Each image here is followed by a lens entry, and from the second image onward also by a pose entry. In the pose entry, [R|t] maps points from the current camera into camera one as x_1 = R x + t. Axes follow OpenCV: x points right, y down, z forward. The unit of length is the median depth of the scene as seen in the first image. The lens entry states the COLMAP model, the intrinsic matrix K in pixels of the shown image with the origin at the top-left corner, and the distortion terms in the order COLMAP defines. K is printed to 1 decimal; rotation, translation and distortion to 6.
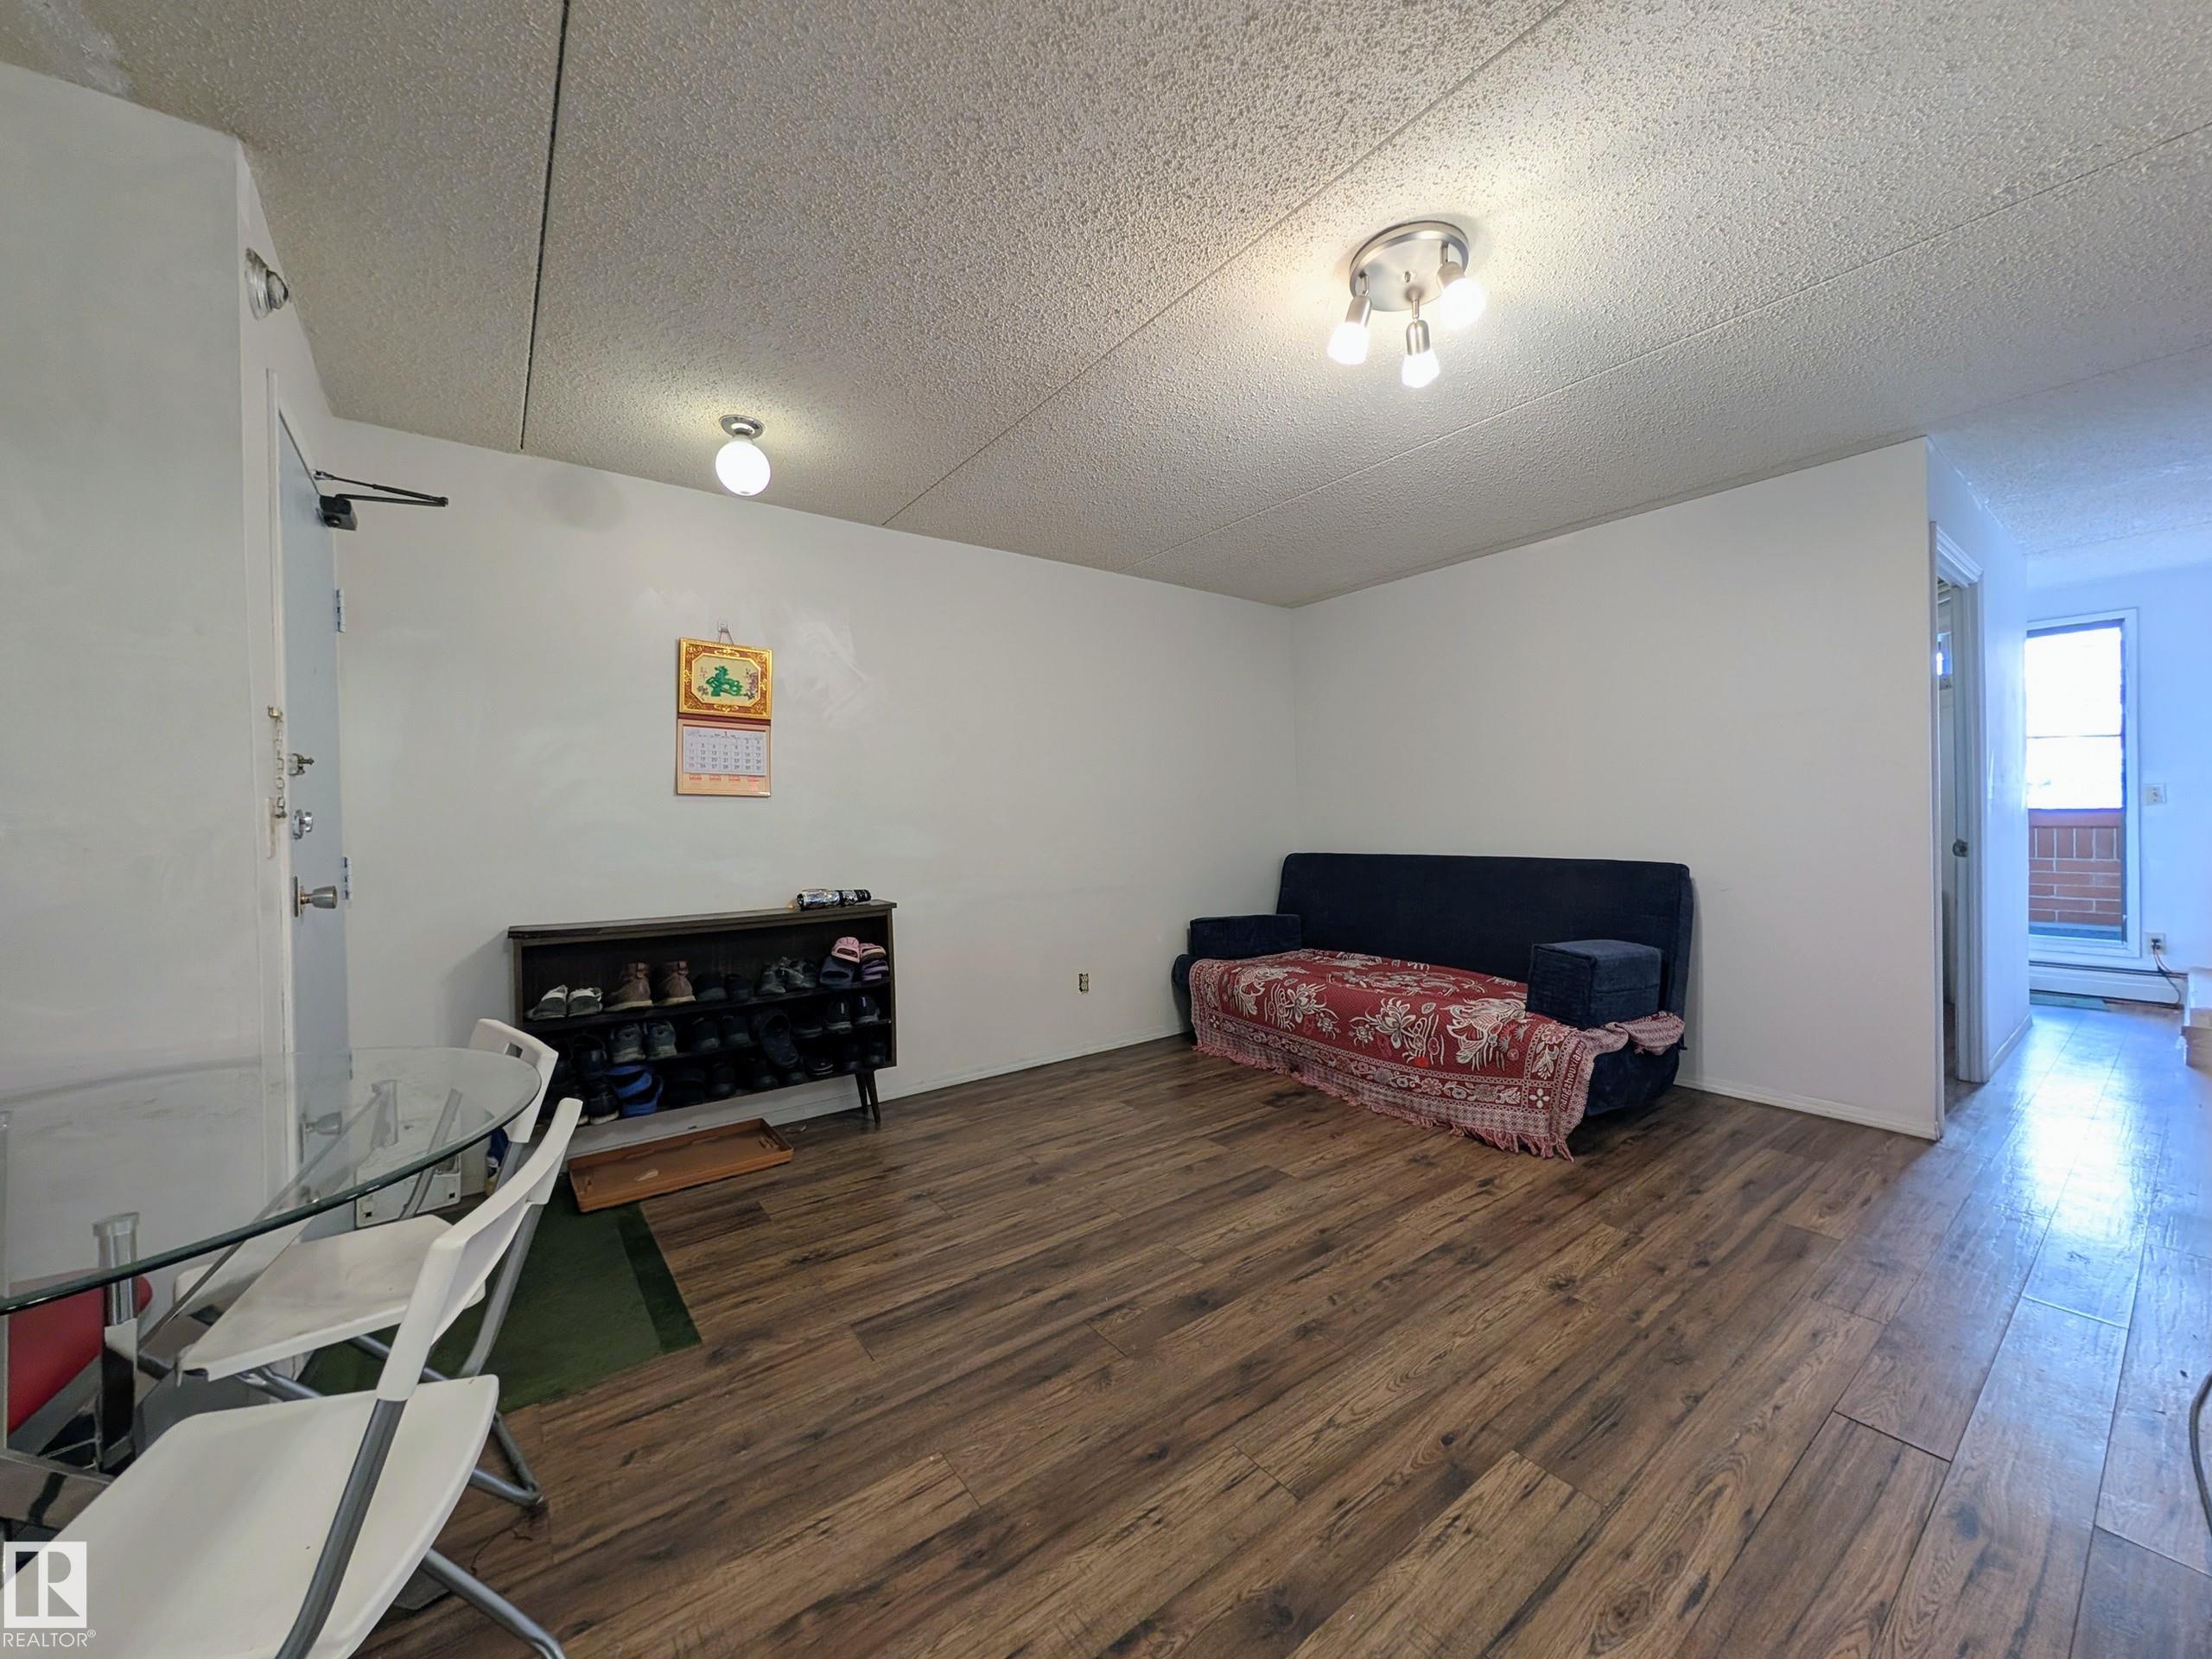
lens RADIAL K [[835.8, 0, 1109.7], [0, 835.8, 820.6], [0, 0, 1]] dist [-0.001469, 0.000340]
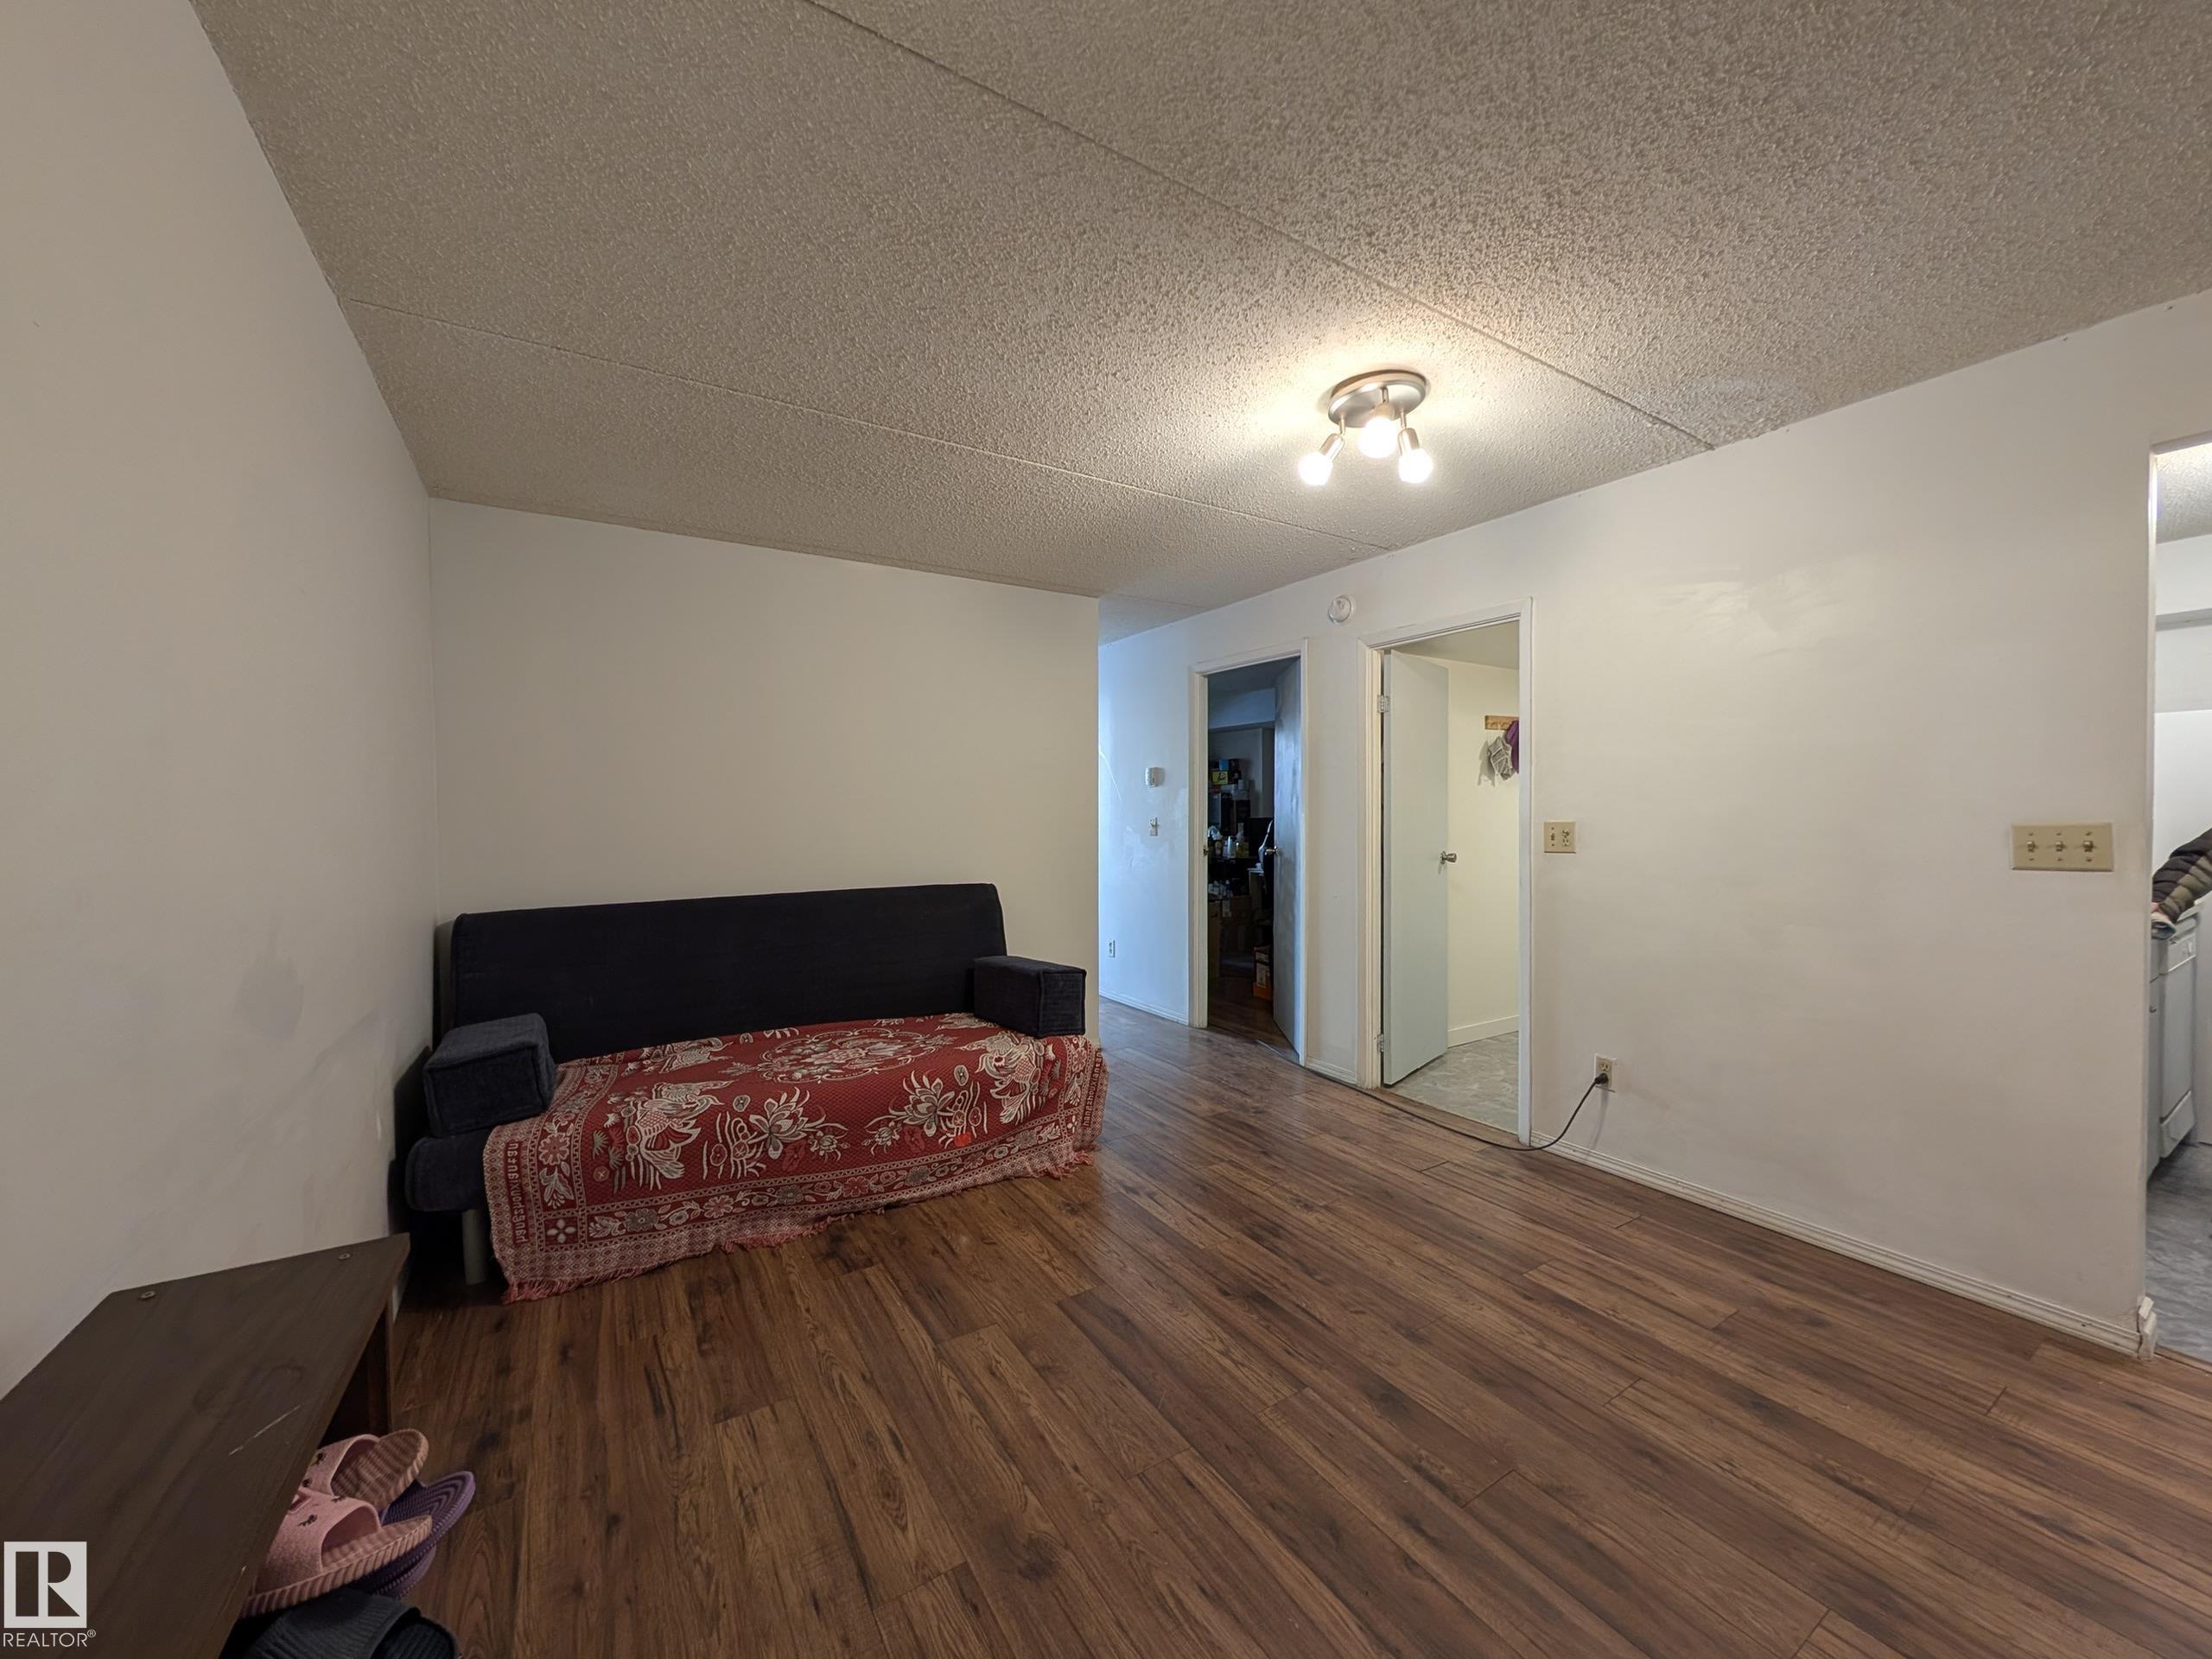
lens RADIAL K [[835.8, 0, 1109.7], [0, 835.8, 820.6], [0, 0, 1]] dist [-0.001469, 0.000340]
pose [[0.081126, 0.003861, 0.996696, -0.725265], [0.009301, 0.999946, -0.004631, -0.045766], [-0.996660, 0.009645, 0.081086, 1.074772]]
